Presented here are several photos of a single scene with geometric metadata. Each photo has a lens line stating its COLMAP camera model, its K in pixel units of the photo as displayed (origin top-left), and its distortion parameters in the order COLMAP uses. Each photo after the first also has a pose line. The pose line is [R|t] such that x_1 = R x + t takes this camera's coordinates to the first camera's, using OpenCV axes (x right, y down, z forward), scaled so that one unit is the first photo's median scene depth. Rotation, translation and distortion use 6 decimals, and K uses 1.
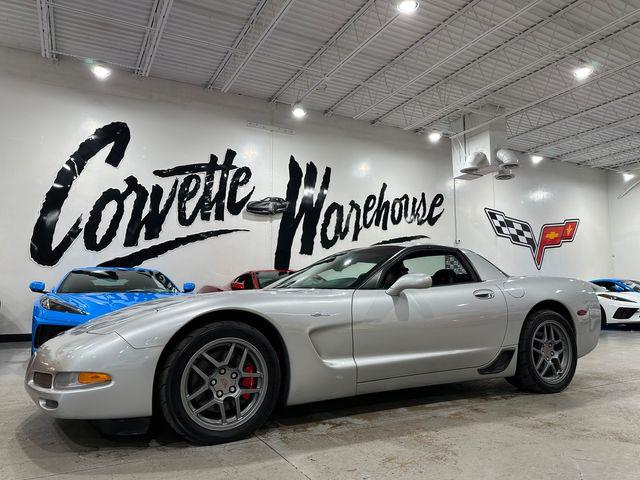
lens RADIAL K [[458.1, 0, 309.9], [0, 458.1, 238.1], [0, 0, 1]] dist [0.015091, -0.031905]
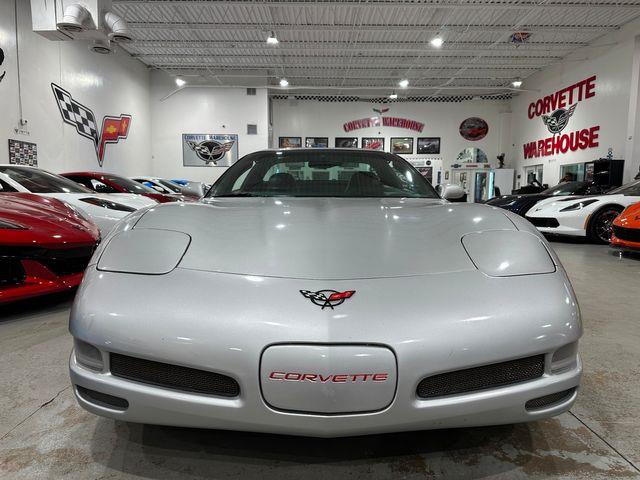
lens RADIAL K [[458.1, 0, 327.1], [0, 458.1, 235.4], [0, 0, 1]] dist [0.015091, -0.031905]
pose [[0.444058, -0.077656, 0.892626, -0.119359], [-0.115411, 0.982981, 0.142930, 0.022704], [-0.888534, -0.166488, 0.427539, 0.201288]]
